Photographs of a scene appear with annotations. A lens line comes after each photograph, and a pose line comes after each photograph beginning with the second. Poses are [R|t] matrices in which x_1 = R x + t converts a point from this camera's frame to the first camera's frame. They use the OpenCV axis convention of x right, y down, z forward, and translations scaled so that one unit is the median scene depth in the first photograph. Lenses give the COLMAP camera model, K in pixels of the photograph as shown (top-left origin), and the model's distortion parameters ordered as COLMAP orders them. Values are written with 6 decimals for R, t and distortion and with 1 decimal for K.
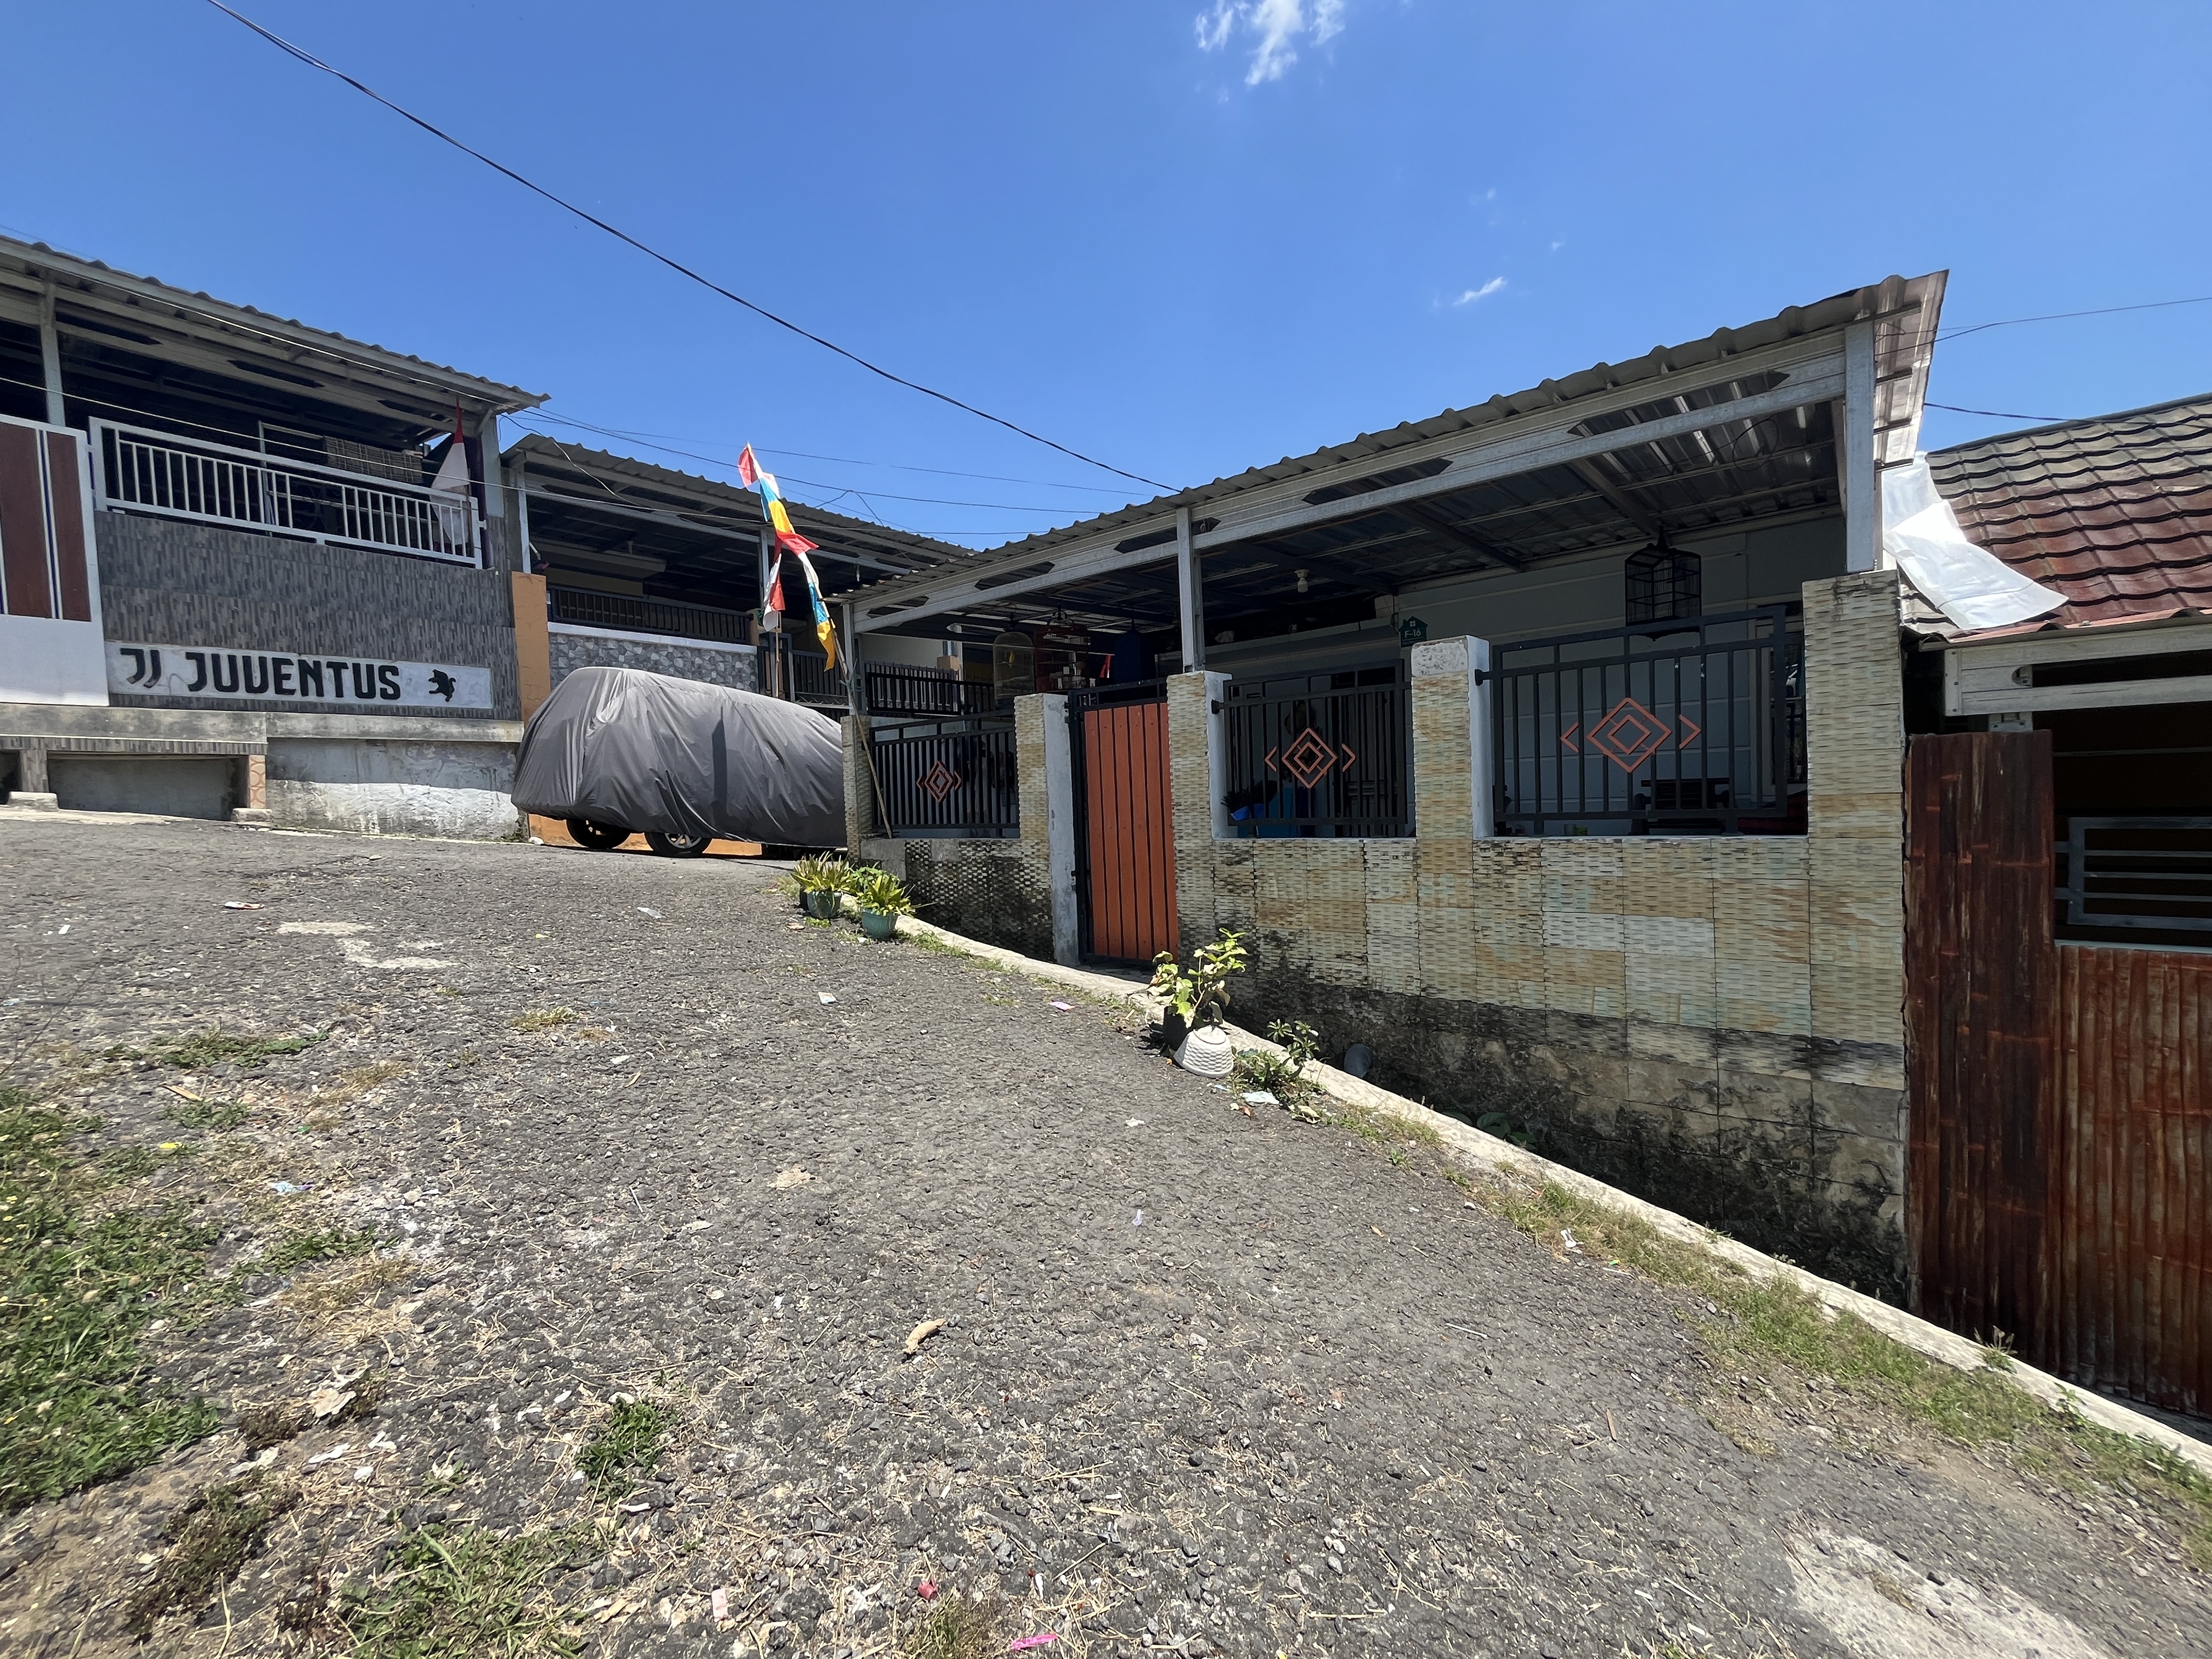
lens RADIAL K [[893.0, 0, 1108.9], [0, 893.0, 823.3], [0, 0, 1]] dist [0.001008, 0.000030]
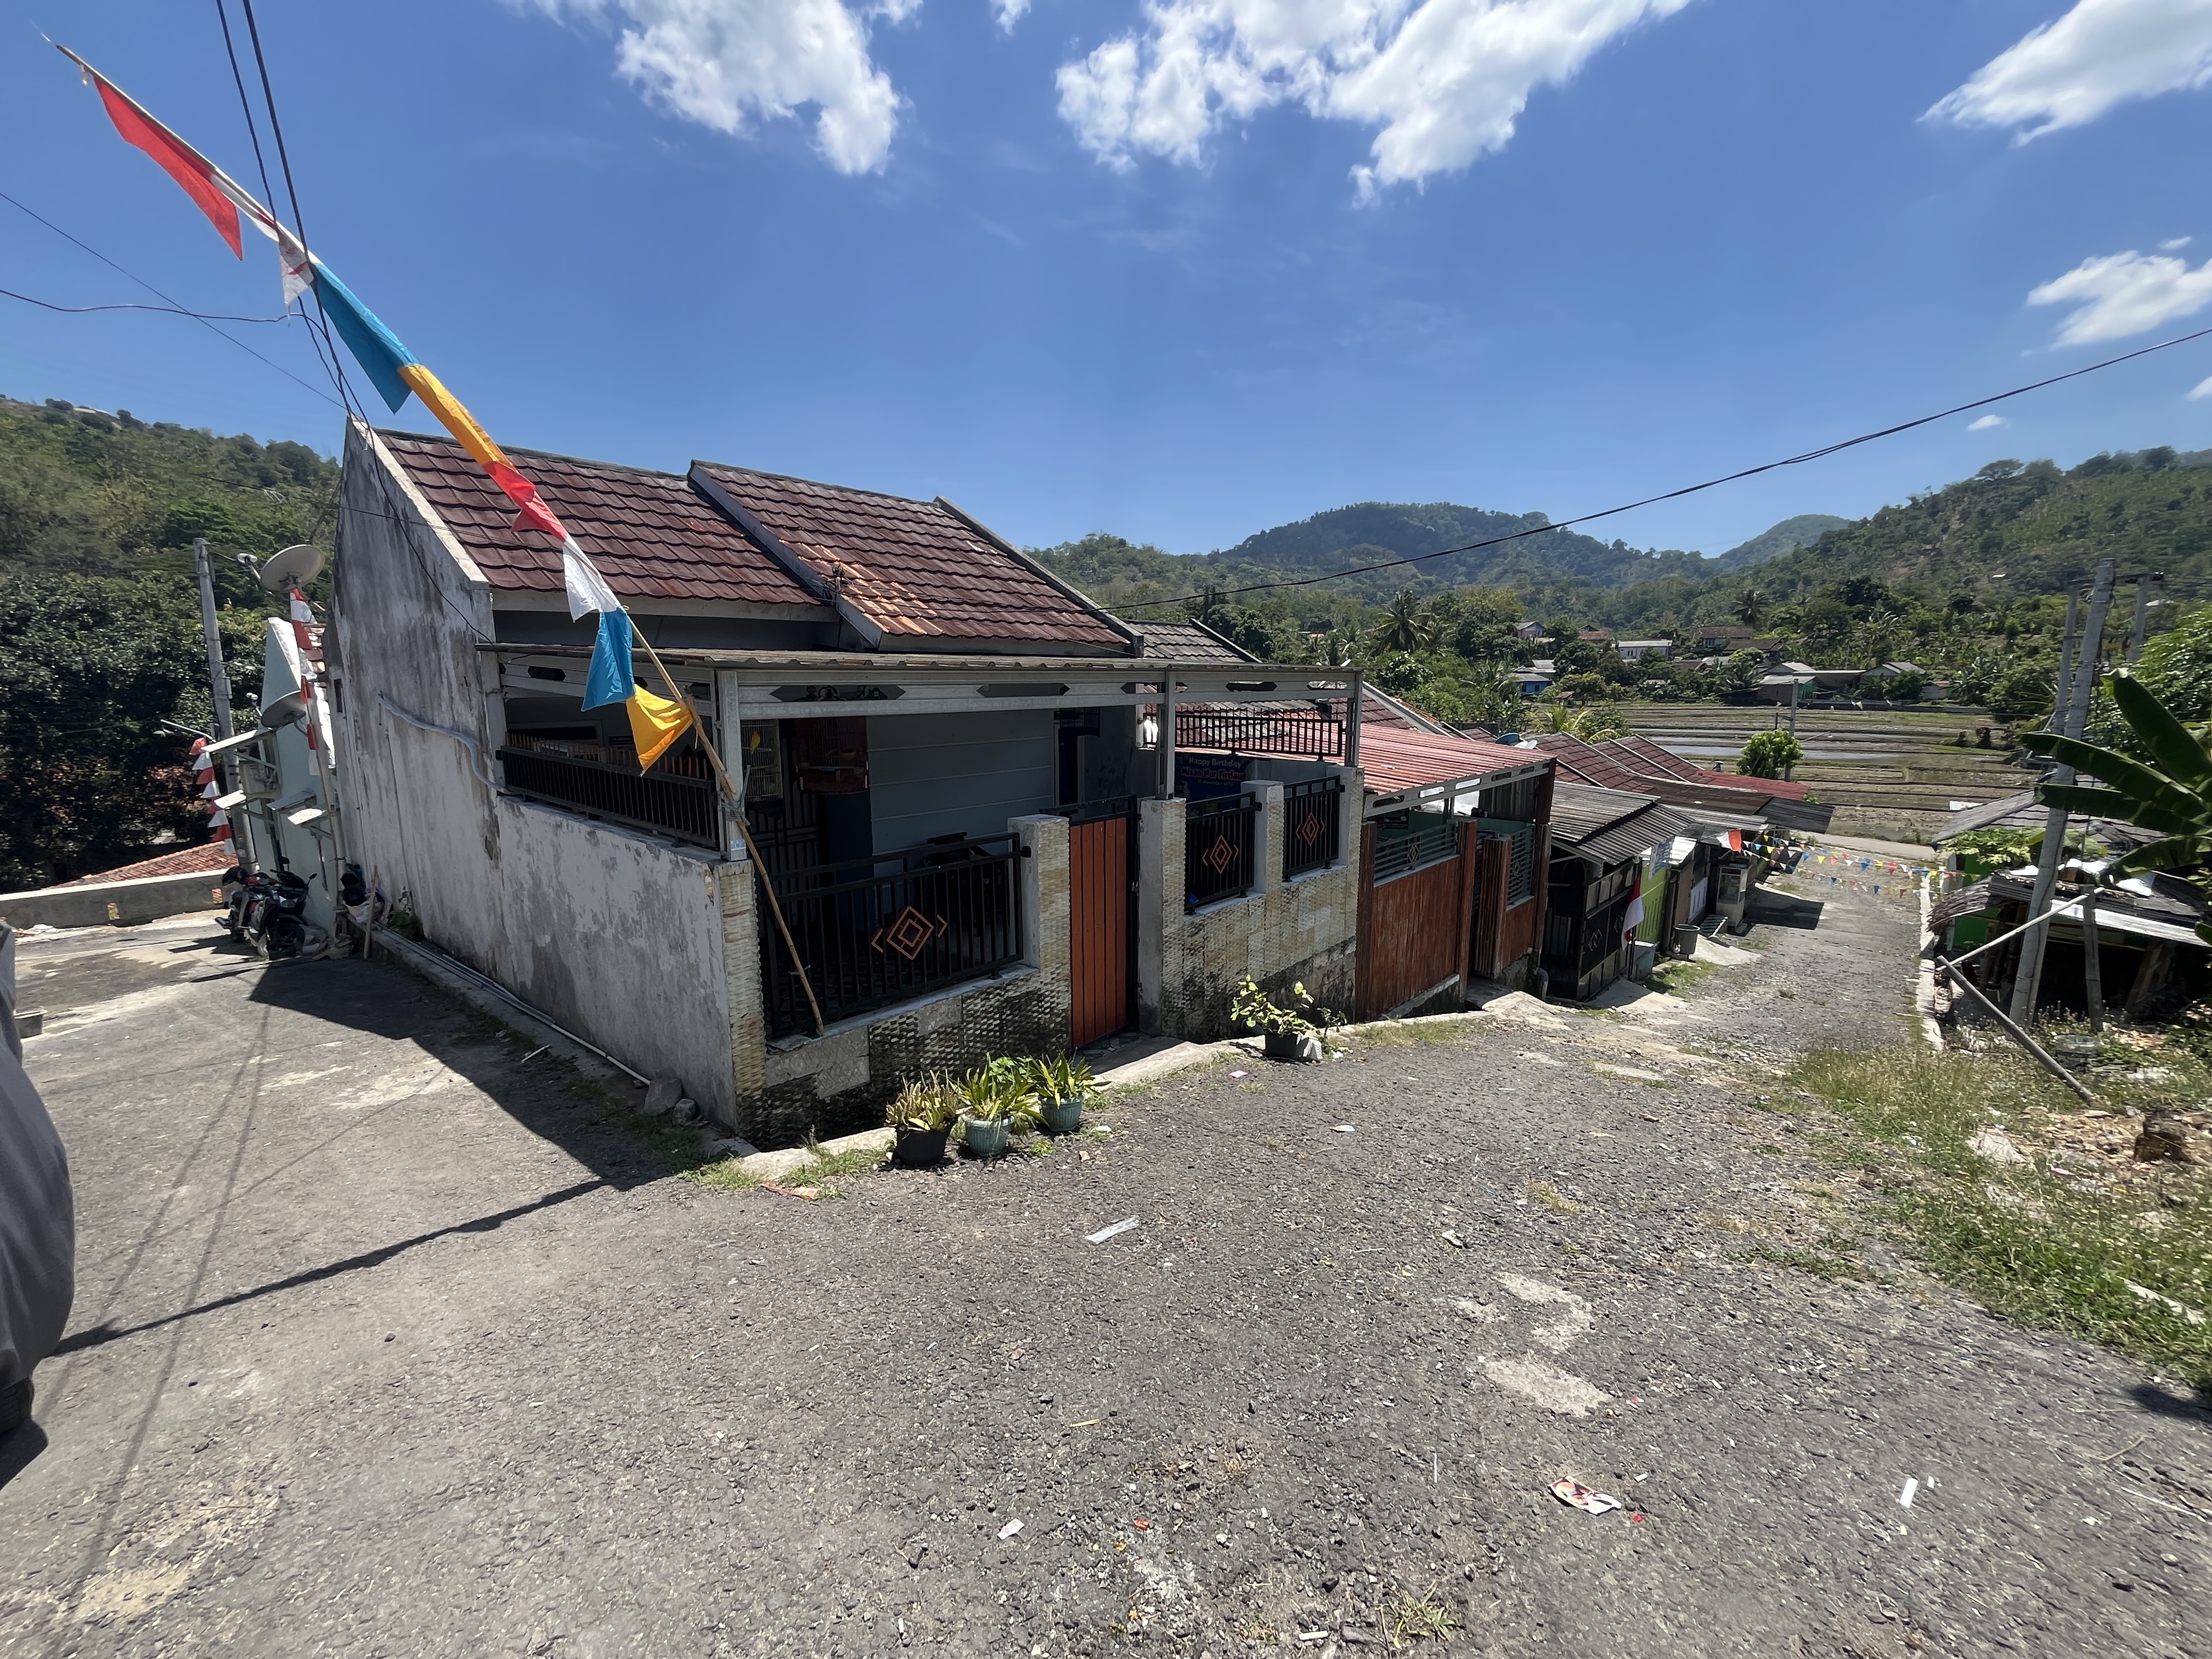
lens RADIAL K [[888.8, 0, 1106.0], [0, 888.8, 829.5], [0, 0, 1]] dist [0.008953, 0.000112]
pose [[0.055465, -0.128328, 0.990180, -1.521987], [0.033775, 0.991380, 0.126592, -0.371563], [-0.997889, 0.026422, 0.059321, 1.301880]]
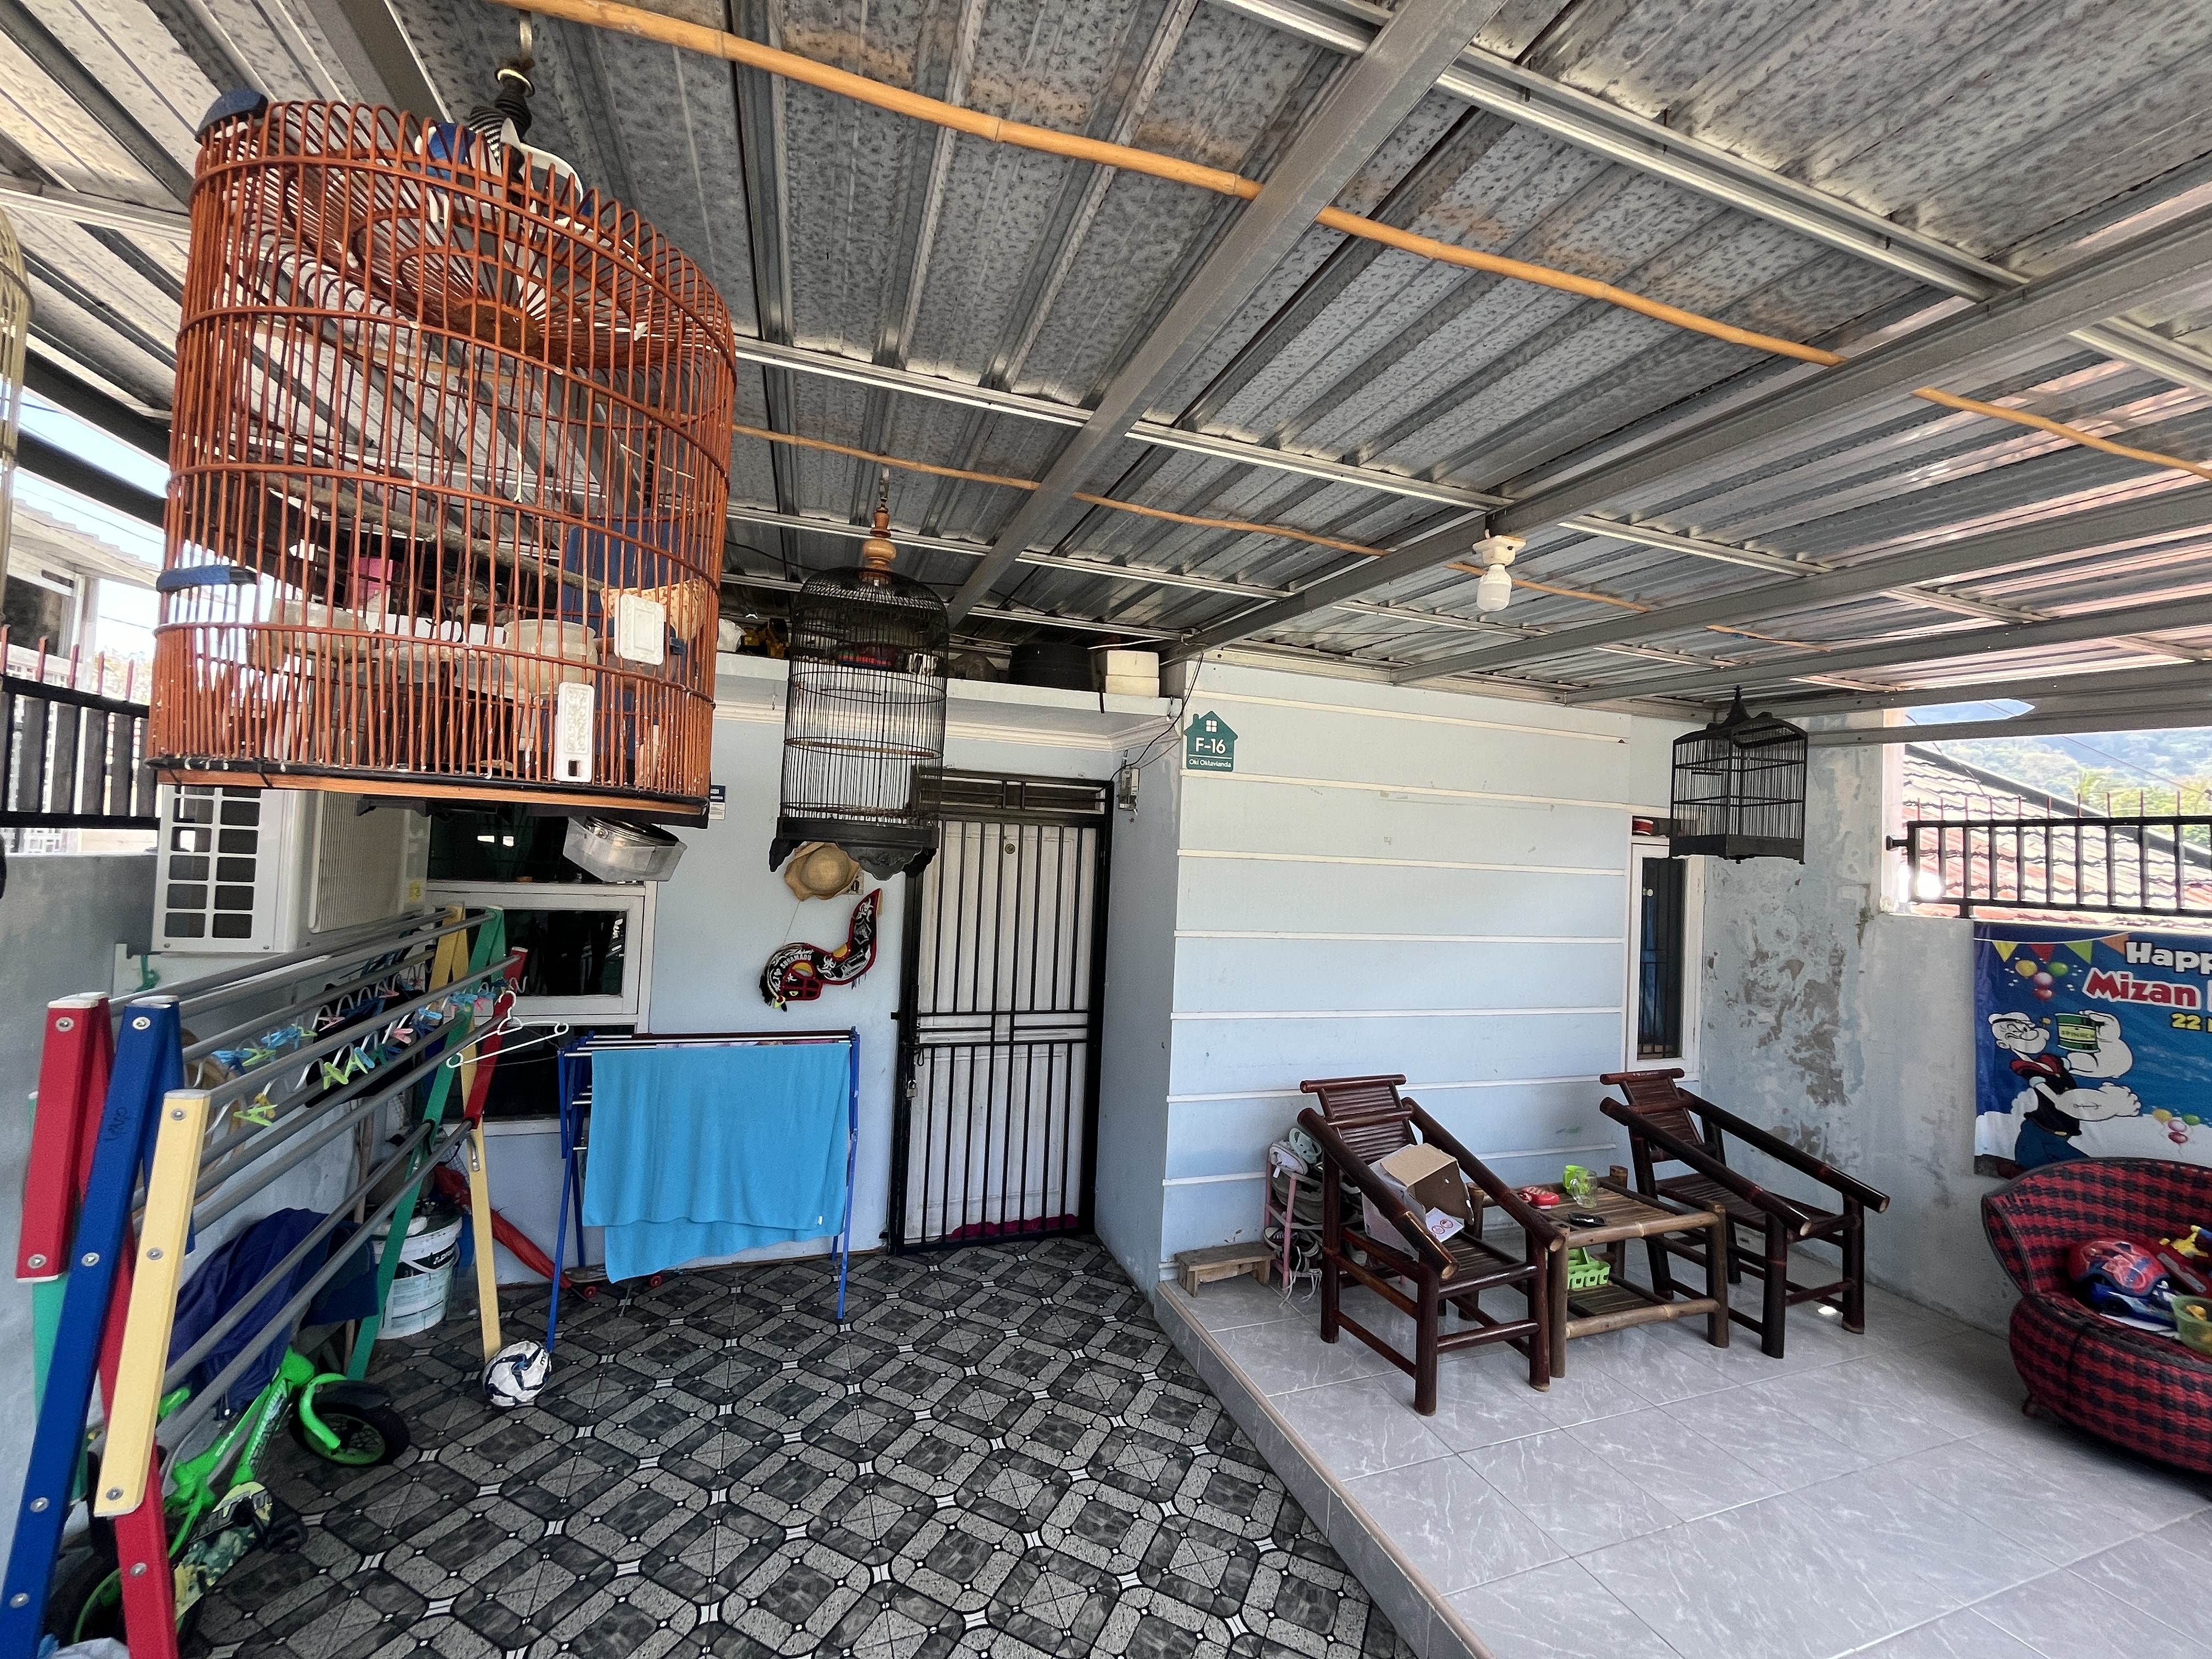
lens RADIAL K [[892.2, 0, 1106.0], [0, 892.2, 829.5], [0, 0, 1]] dist [0.000086, 0.000066]
pose [[0.522277, 0.093090, 0.847680, -0.196883], [-0.038799, 0.995589, -0.085427, -0.245693], [-0.851893, 0.011727, 0.523585, 1.581467]]
